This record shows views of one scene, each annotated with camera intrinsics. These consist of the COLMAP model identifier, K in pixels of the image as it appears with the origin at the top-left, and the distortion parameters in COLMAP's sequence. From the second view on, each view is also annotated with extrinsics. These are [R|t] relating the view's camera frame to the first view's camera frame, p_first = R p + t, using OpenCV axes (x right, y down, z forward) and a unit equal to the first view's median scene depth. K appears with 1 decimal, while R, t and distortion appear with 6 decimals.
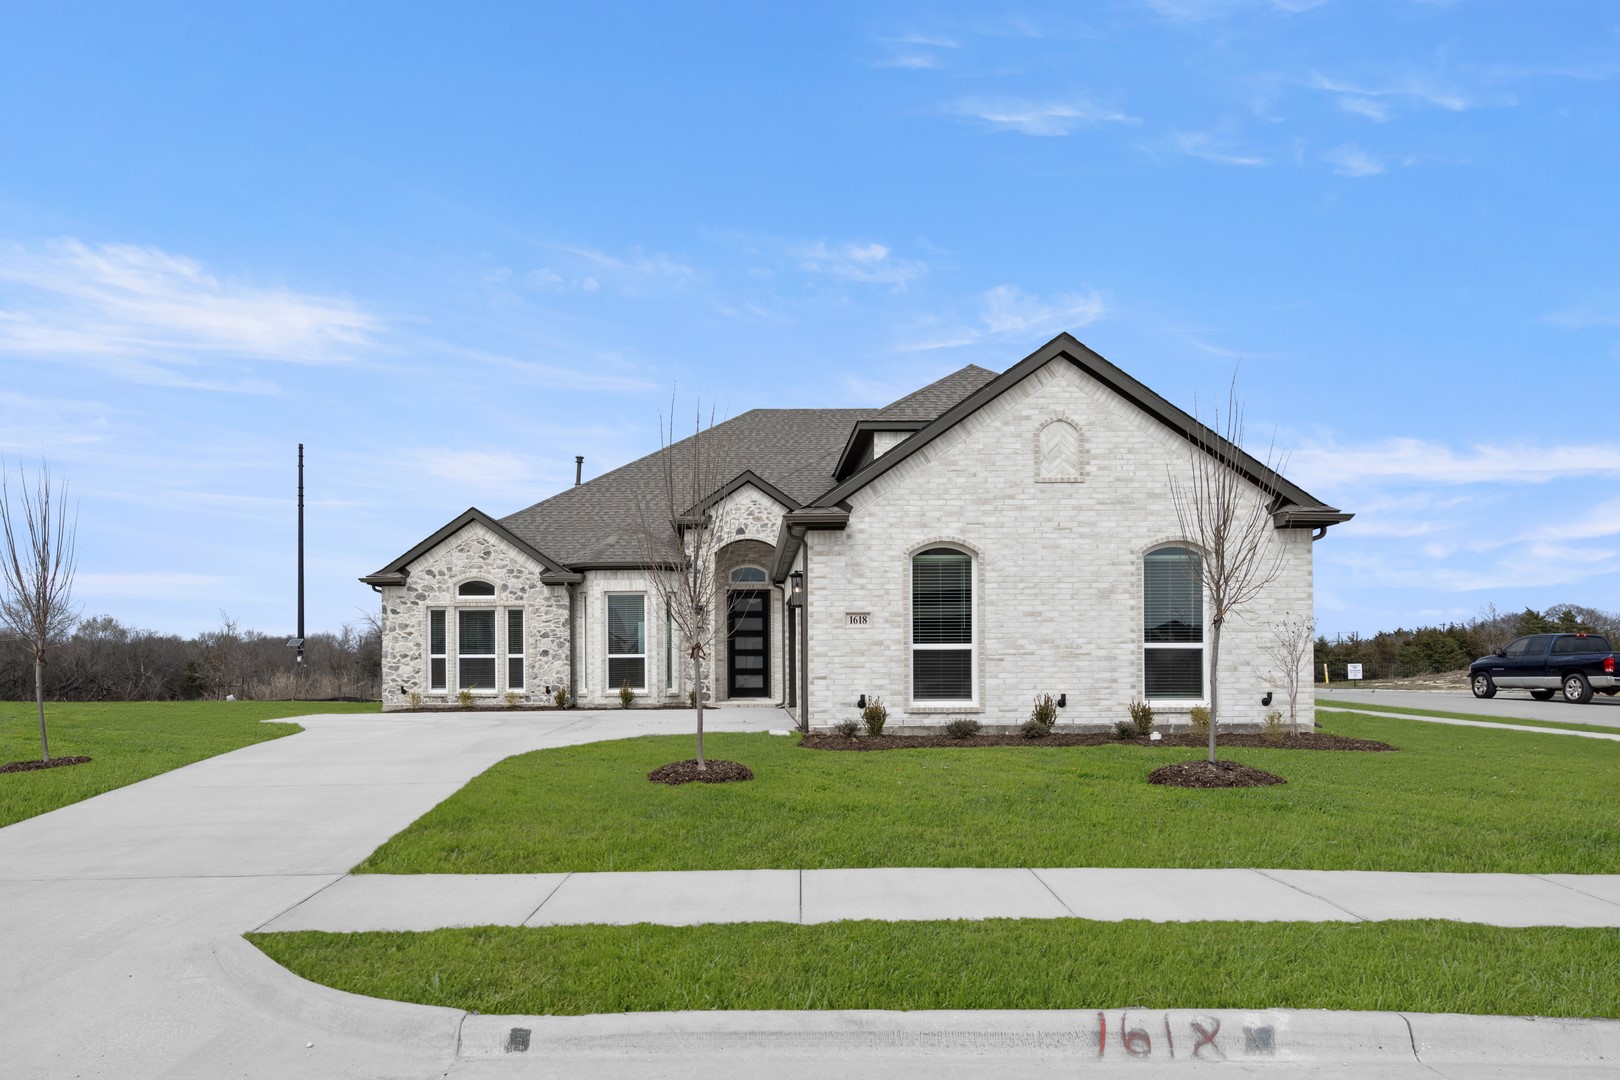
lens RADIAL K [[810.8, 0, 810.5], [0, 810.8, 547.6], [0, 0, 1]] dist [0.001620, 0.000058]
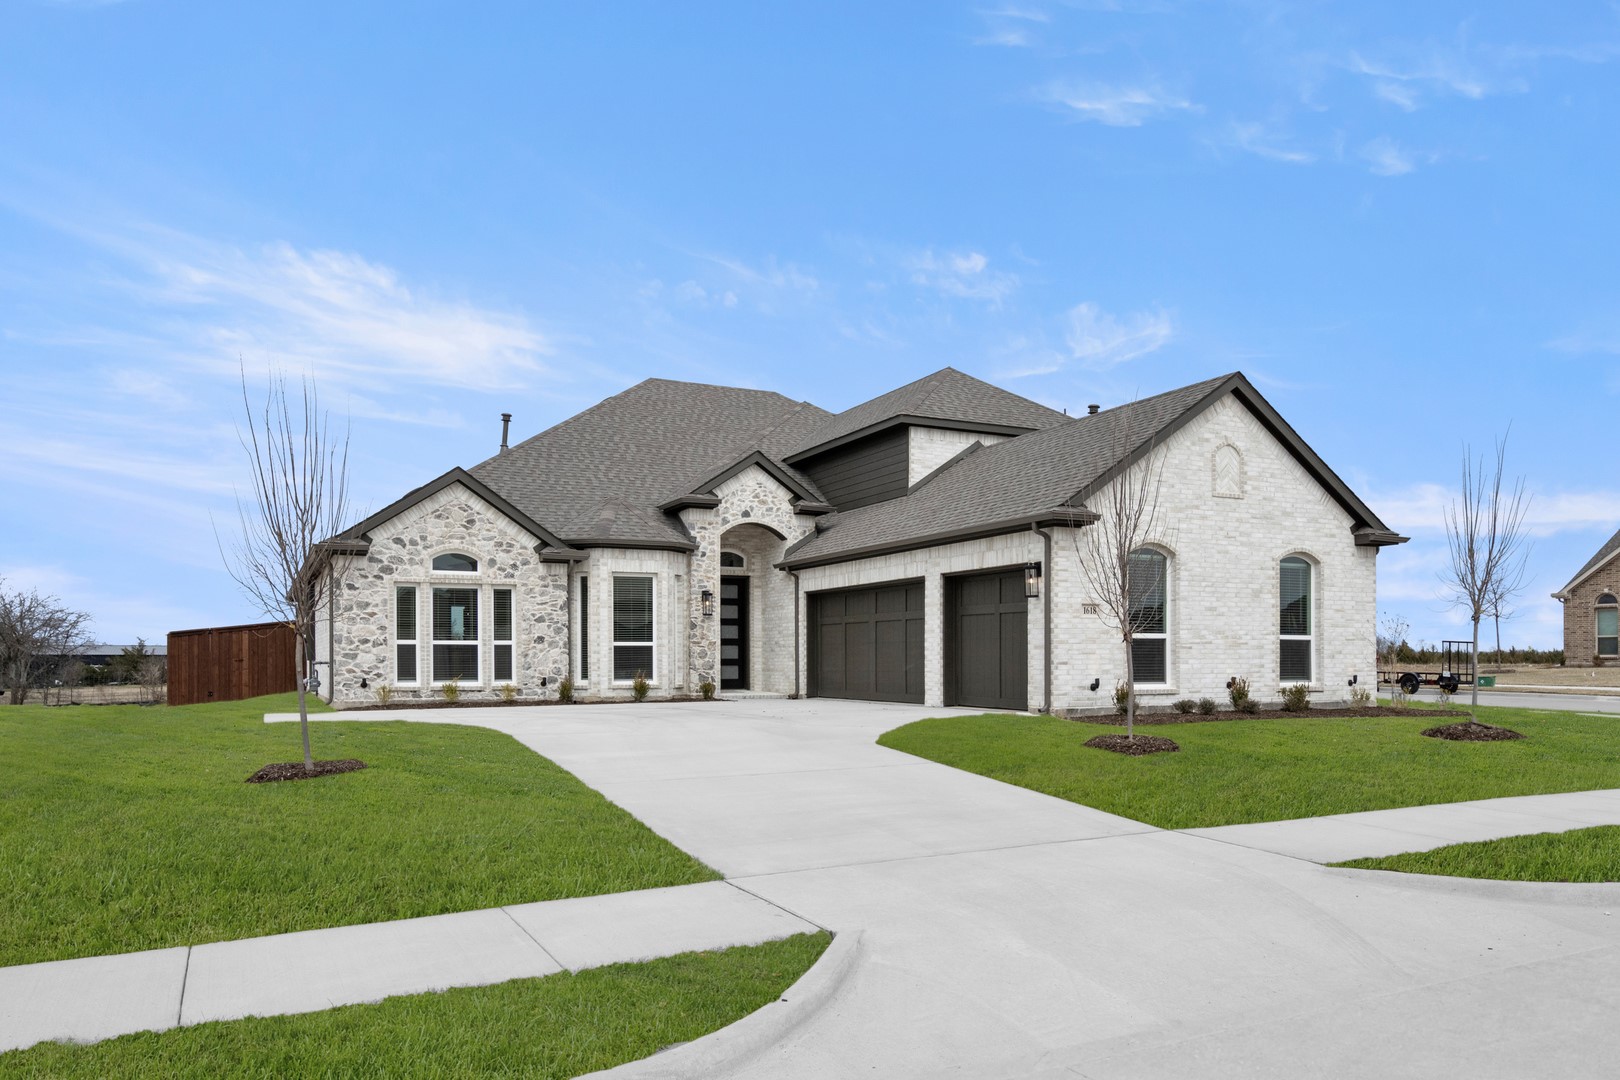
lens RADIAL K [[873.5, 0, 810.7], [0, 873.5, 533.0], [0, 0, 1]] dist [-0.001399, 0.002247]
pose [[0.932425, 0.054191, 0.357277, -0.450113], [-0.053795, 0.998491, -0.011056, 0.011084], [-0.357337, -0.008911, 0.933933, 0.019476]]
